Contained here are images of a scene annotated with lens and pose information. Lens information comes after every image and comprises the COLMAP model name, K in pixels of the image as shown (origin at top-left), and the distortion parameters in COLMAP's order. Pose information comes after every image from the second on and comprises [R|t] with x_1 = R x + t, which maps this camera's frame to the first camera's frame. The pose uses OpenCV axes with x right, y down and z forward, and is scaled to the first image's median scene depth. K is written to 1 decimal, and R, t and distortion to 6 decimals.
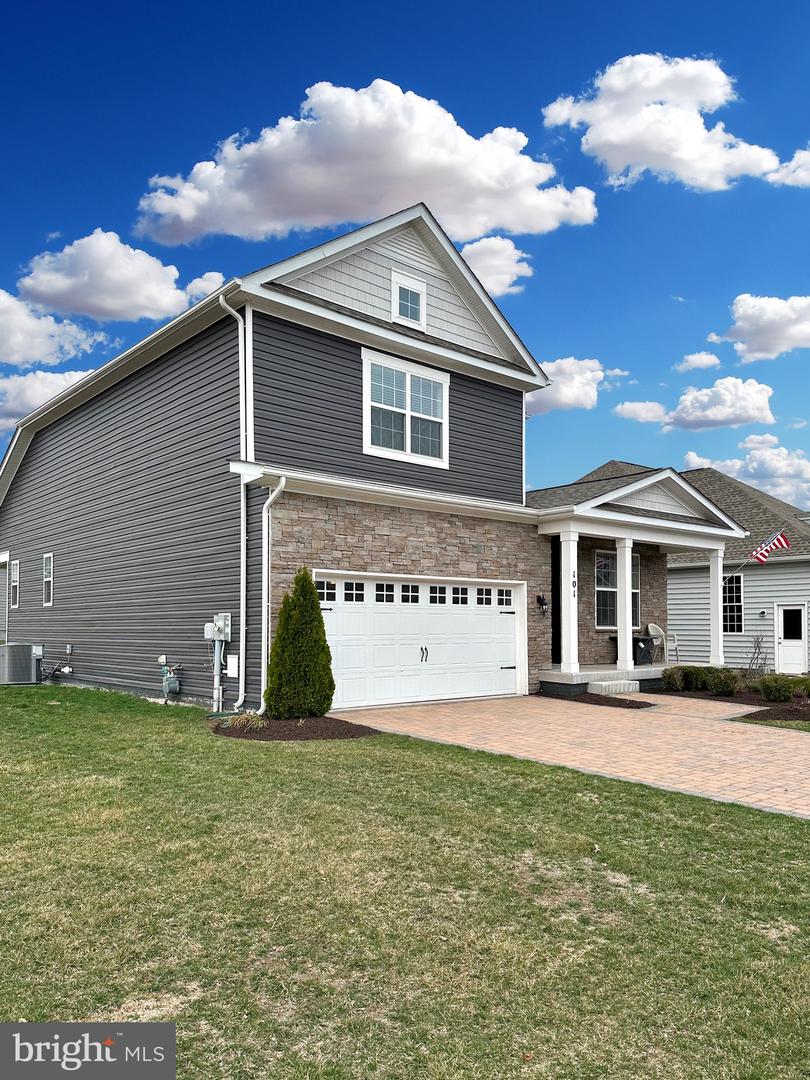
lens RADIAL K [[811.9, 0, 426.8], [0, 811.9, 586.4], [0, 0, 1]] dist [0.193402, -0.000912]
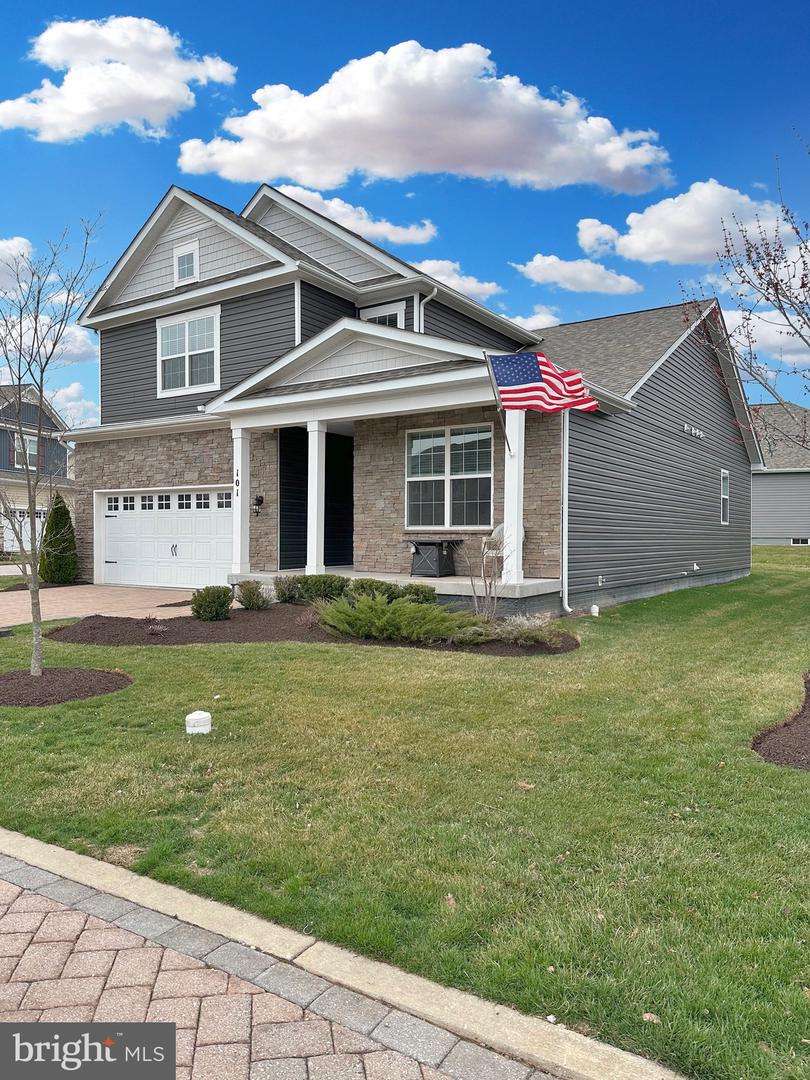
lens RADIAL K [[760.3, 0, 405.0], [0, 760.3, 540.0], [0, 0, 1]] dist [0.035879, -0.002052]
pose [[0.234083, 0.010320, -0.972162, 1.167403], [0.048135, 0.998594, 0.022190, 0.057014], [0.971024, -0.051989, 0.233258, 1.030775]]
